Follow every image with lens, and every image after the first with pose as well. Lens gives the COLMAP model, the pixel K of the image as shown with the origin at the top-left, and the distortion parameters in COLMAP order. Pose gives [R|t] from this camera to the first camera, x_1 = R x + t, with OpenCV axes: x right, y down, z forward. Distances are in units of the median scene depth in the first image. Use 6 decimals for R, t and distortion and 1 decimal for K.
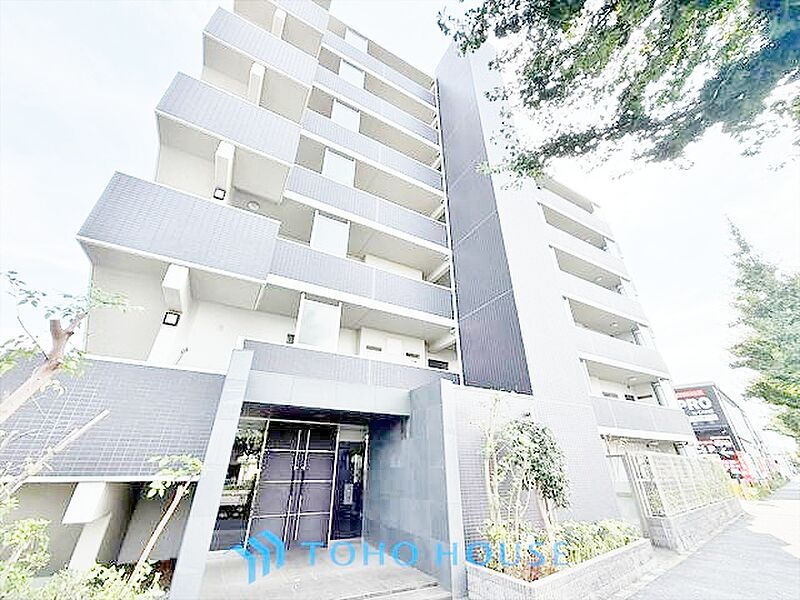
lens RADIAL K [[319.6, 0, 399.9], [0, 319.6, 298.5], [0, 0, 1]] dist [-0.000097, -0.000189]
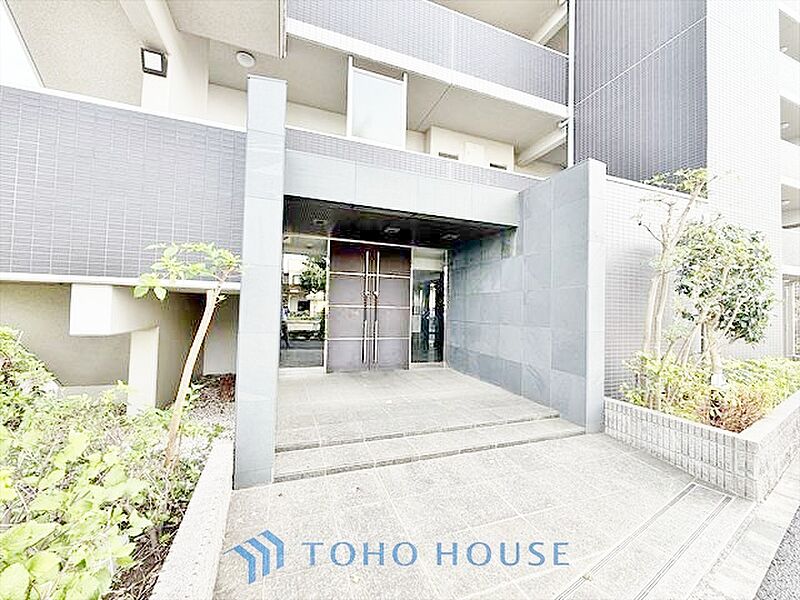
lens RADIAL K [[319.6, 0, 398.4], [0, 319.6, 299.3], [0, 0, 1]] dist [-0.000097, -0.000189]
pose [[0.988847, 0.015648, -0.148113, -0.110488], [0.051741, 0.896434, 0.440146, 0.164146], [0.139661, -0.442900, 0.885626, 0.232476]]
